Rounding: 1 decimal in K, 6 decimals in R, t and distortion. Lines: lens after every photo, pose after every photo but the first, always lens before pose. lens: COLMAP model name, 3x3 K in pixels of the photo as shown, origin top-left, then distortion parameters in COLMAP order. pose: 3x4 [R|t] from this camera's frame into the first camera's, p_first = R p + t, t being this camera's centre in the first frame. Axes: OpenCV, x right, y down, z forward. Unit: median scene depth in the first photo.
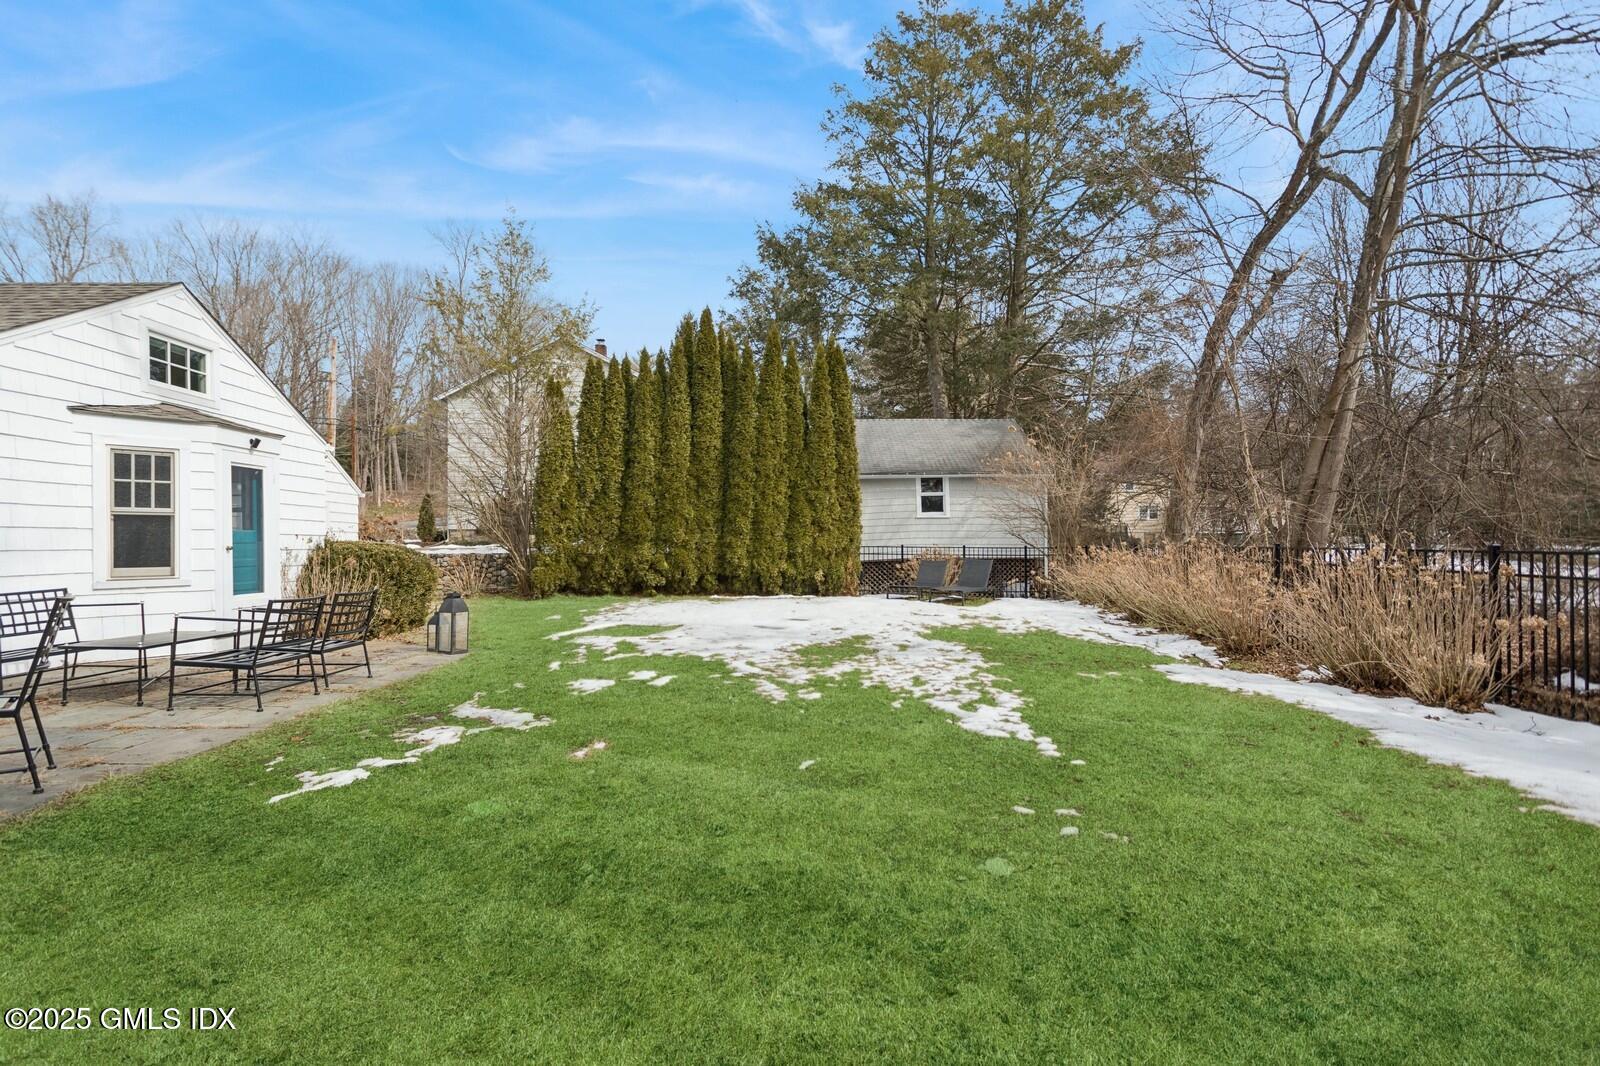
lens RADIAL K [[768.8, 0, 800.0], [0, 768.8, 533.0], [0, 0, 1]] dist [0.000827, 0.000224]
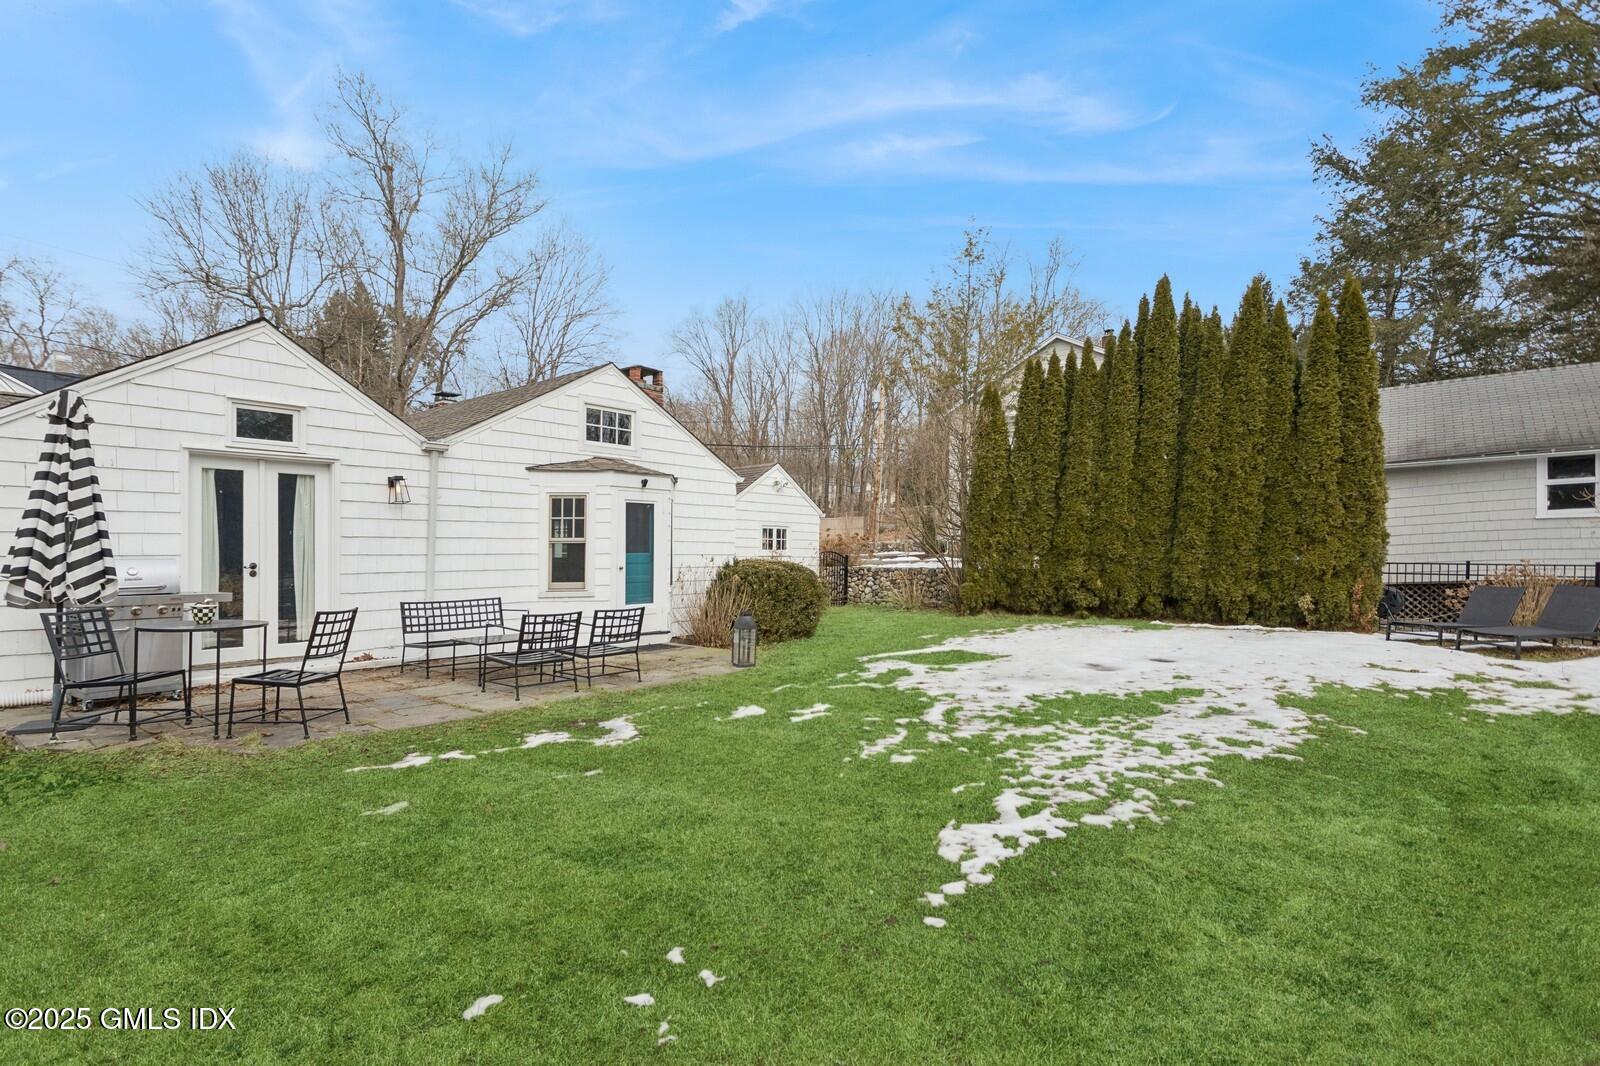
lens RADIAL K [[797.7, 0, 806.4], [0, 797.7, 558.0], [0, 0, 1]] dist [0.006428, 0.001196]
pose [[0.762075, 0.001958, -0.647486, 0.160169], [0.012362, 0.999769, 0.017572, -0.007409], [0.647371, -0.021395, 0.761874, 0.088603]]
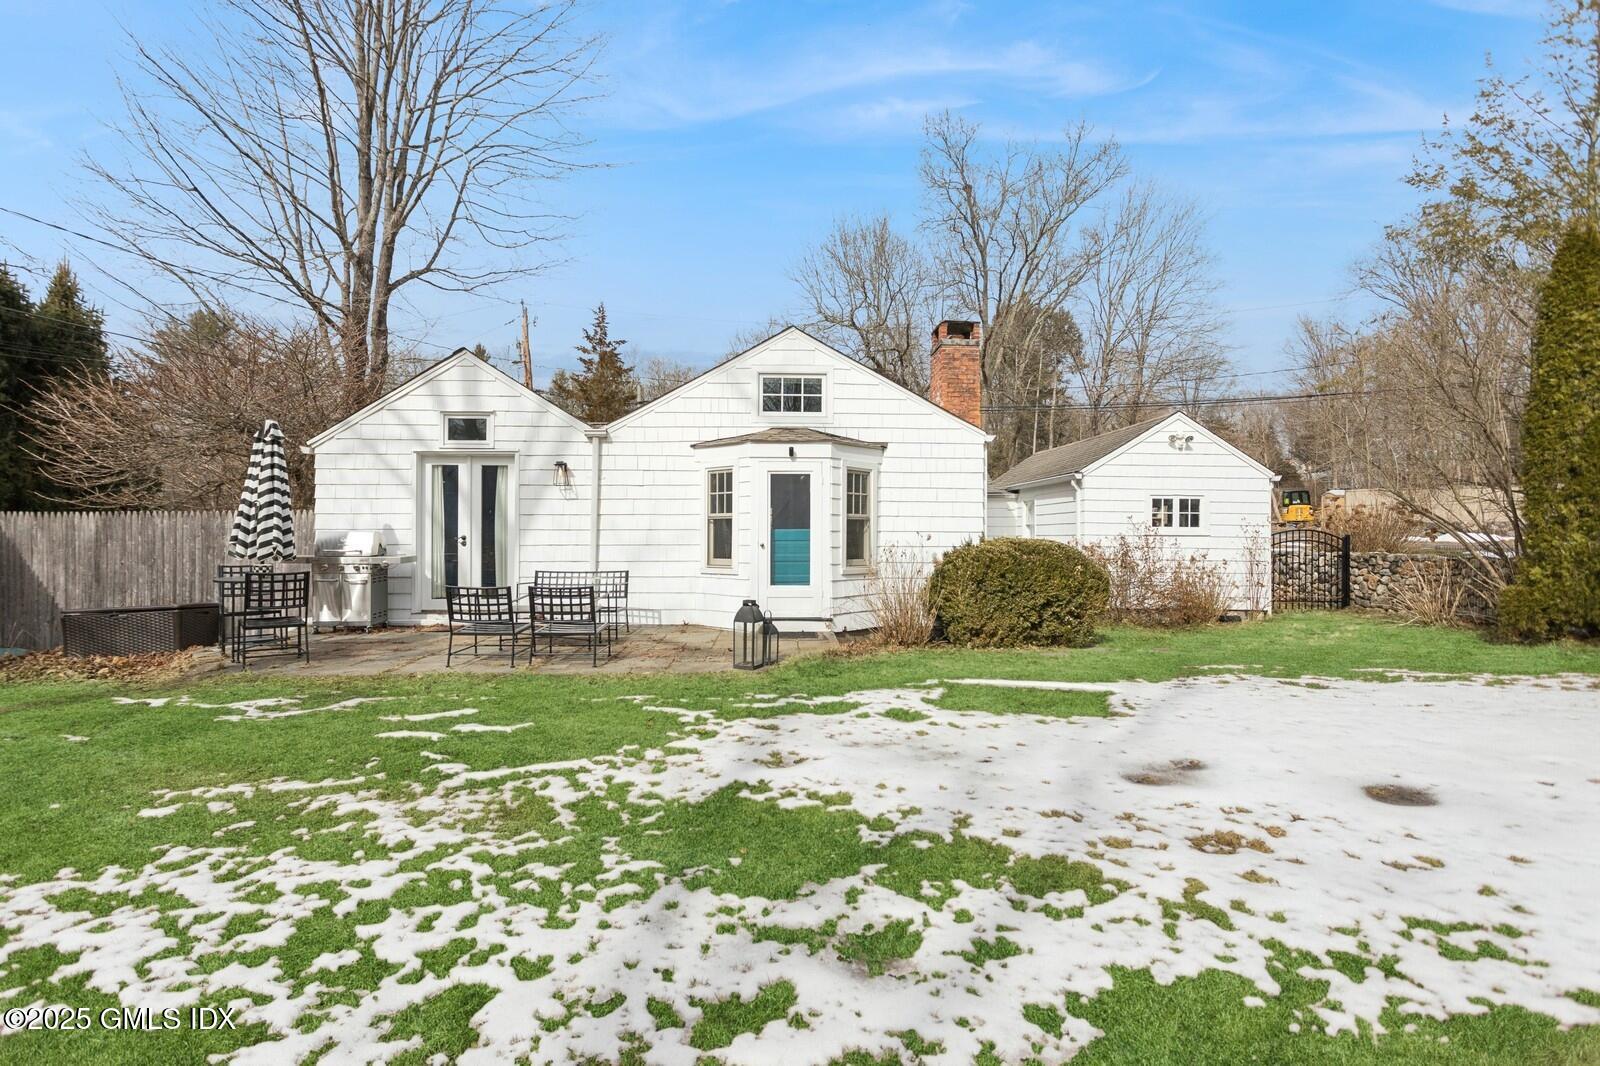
lens RADIAL K [[768.8, 0, 800.0], [0, 768.8, 533.0], [0, 0, 1]] dist [0.000827, 0.000224]
pose [[0.020122, 0.002539, -0.999794, 0.203365], [0.011720, 0.999927, 0.002775, -0.000644], [0.999729, -0.011774, 0.020091, 0.484904]]
